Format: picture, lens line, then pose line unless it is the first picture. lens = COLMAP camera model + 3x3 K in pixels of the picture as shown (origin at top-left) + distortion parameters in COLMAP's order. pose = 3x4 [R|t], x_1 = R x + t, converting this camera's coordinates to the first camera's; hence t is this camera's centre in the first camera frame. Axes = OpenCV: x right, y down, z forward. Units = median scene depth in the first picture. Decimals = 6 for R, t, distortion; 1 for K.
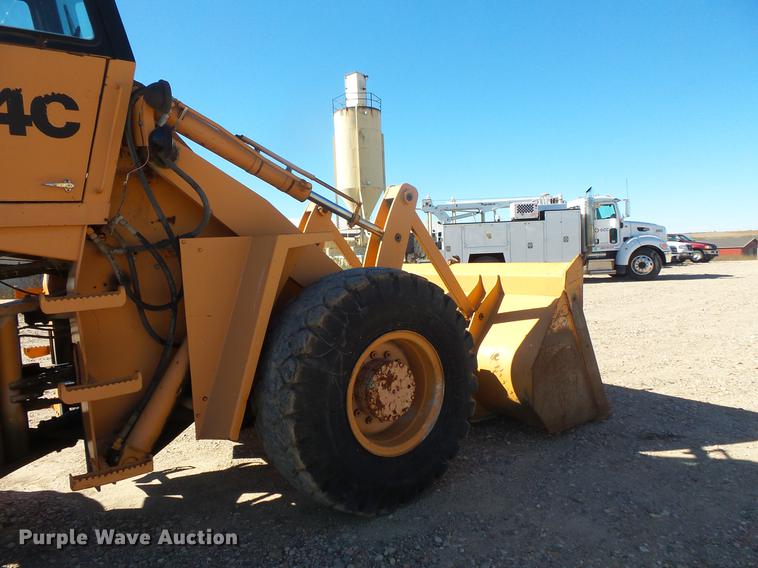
lens RADIAL K [[530.7, 0, 383.1], [0, 530.7, 282.1], [0, 0, 1]] dist [0.021900, -0.010488]
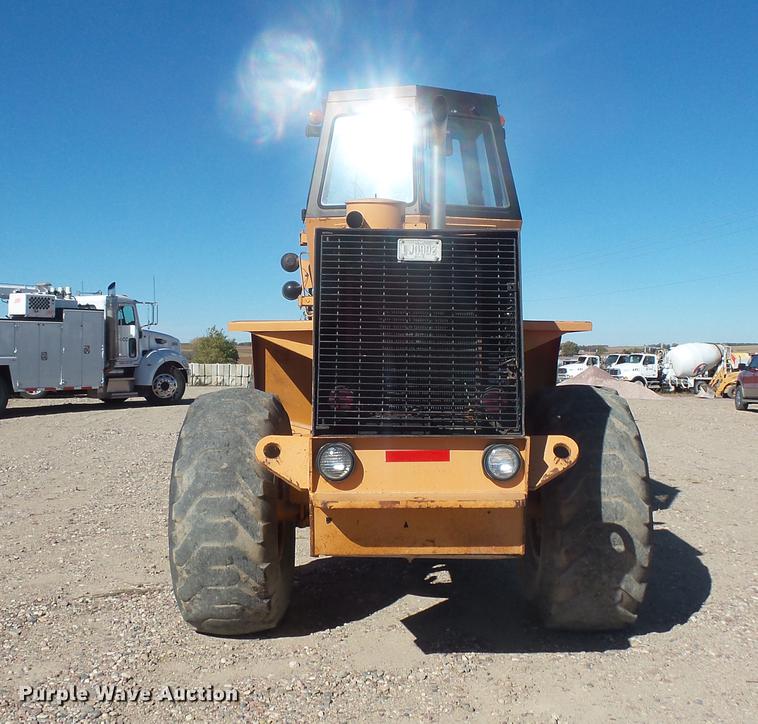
lens RADIAL K [[944.1, 0, 378.8], [0, 944.1, 361.0], [0, 0, 1]] dist [0.054932, 0.000000]
pose [[0.529954, 0.029874, 0.847500, -2.663692], [0.031452, 0.997999, -0.054846, 0.092318], [-0.847443, 0.055721, 0.527954, -0.109661]]
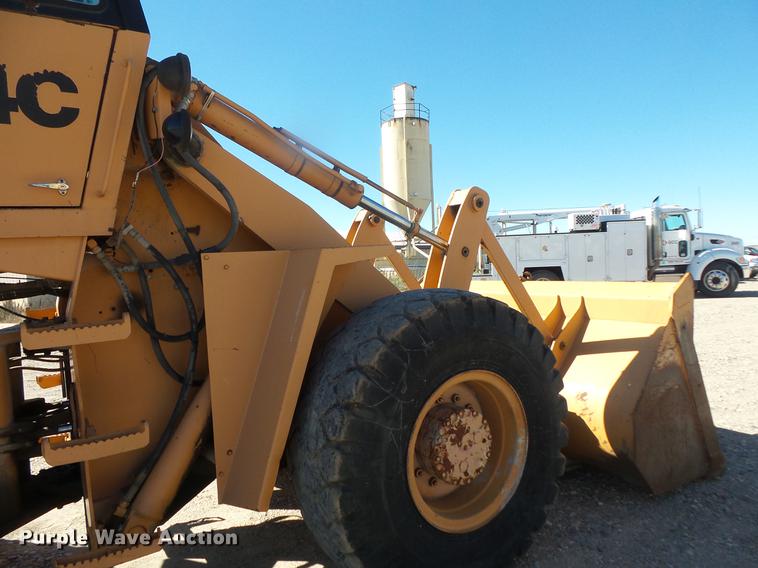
lens RADIAL K [[530.7, 0, 386.1], [0, 530.7, 283.8], [0, 0, 1]] dist [0.021900, -0.010488]
pose [[0.996806, 0.007192, -0.079532, -0.034071], [-0.008723, 0.999783, -0.018919, -0.019251], [0.079378, 0.019552, 0.996653, 0.189718]]
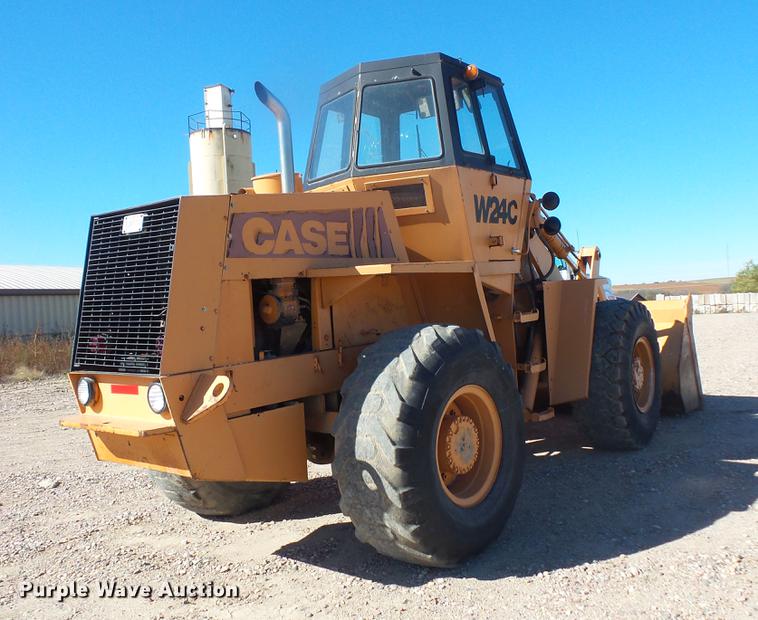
lens RADIAL K [[736.7, 0, 379.7], [0, 736.7, 309.7], [0, 0, 1]] dist [-0.023173, 0.000000]
pose [[0.962623, -0.014875, 0.270434, -1.267111], [0.032189, 0.997697, -0.059698, 0.107631], [-0.268924, 0.066172, 0.960886, -0.907013]]
